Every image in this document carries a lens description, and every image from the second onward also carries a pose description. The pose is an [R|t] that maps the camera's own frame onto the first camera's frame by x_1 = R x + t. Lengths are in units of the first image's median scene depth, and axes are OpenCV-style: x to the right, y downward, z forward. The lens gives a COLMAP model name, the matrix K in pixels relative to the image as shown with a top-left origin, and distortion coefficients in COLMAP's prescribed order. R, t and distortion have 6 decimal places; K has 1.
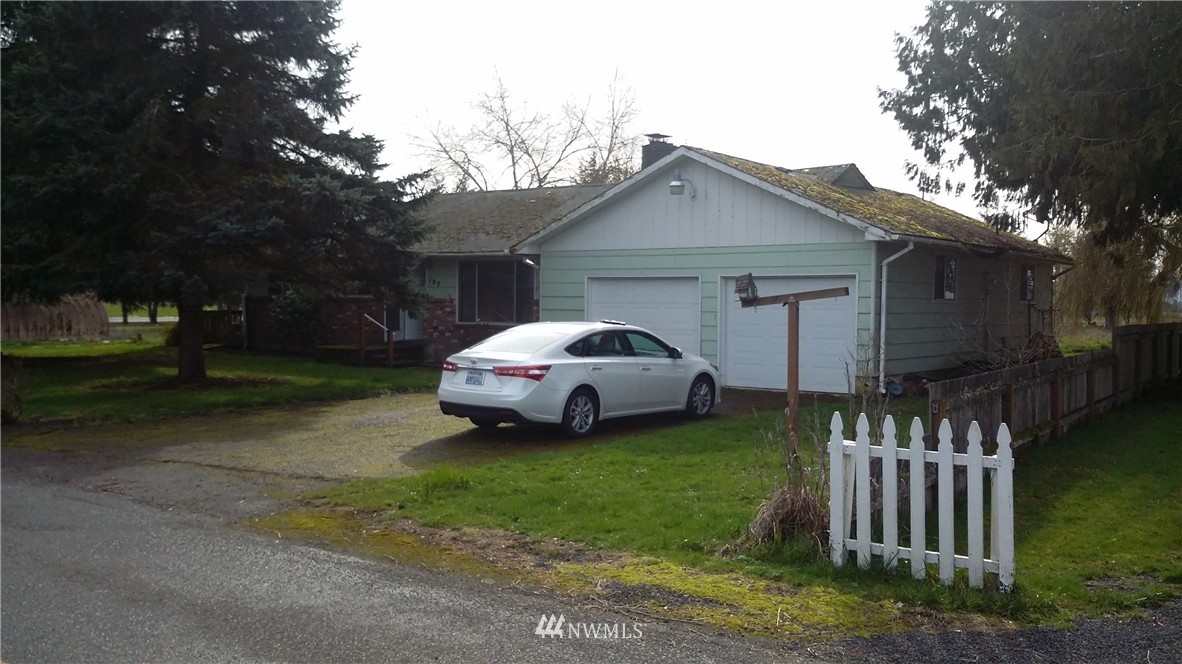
lens RADIAL K [[1126.1, 0, 591.1], [0, 1126.1, 329.4], [0, 0, 1]] dist [0.065991, 0.000000]
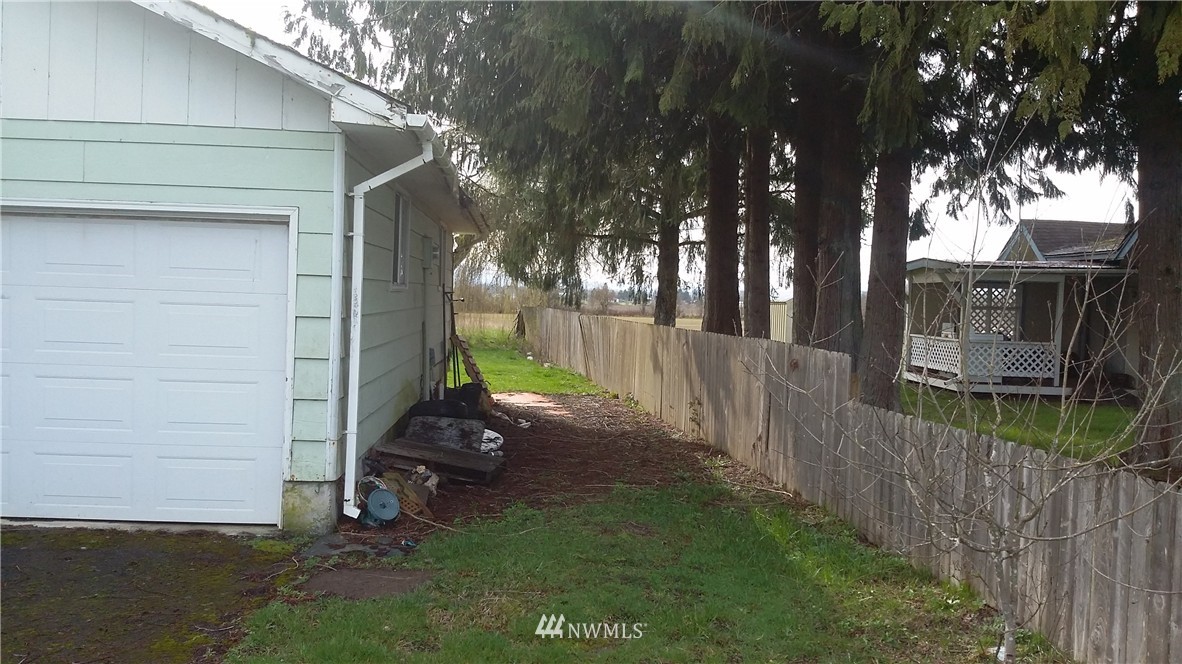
lens RADIAL K [[1126.1, 0, 591.3], [0, 1126.1, 338.4], [0, 0, 1]] dist [0.065991, 0.000000]
pose [[0.780533, -0.014749, 0.624941, 0.075404], [-0.011988, 0.999185, 0.038554, -0.023463], [-0.625000, -0.037584, 0.779720, 0.641346]]
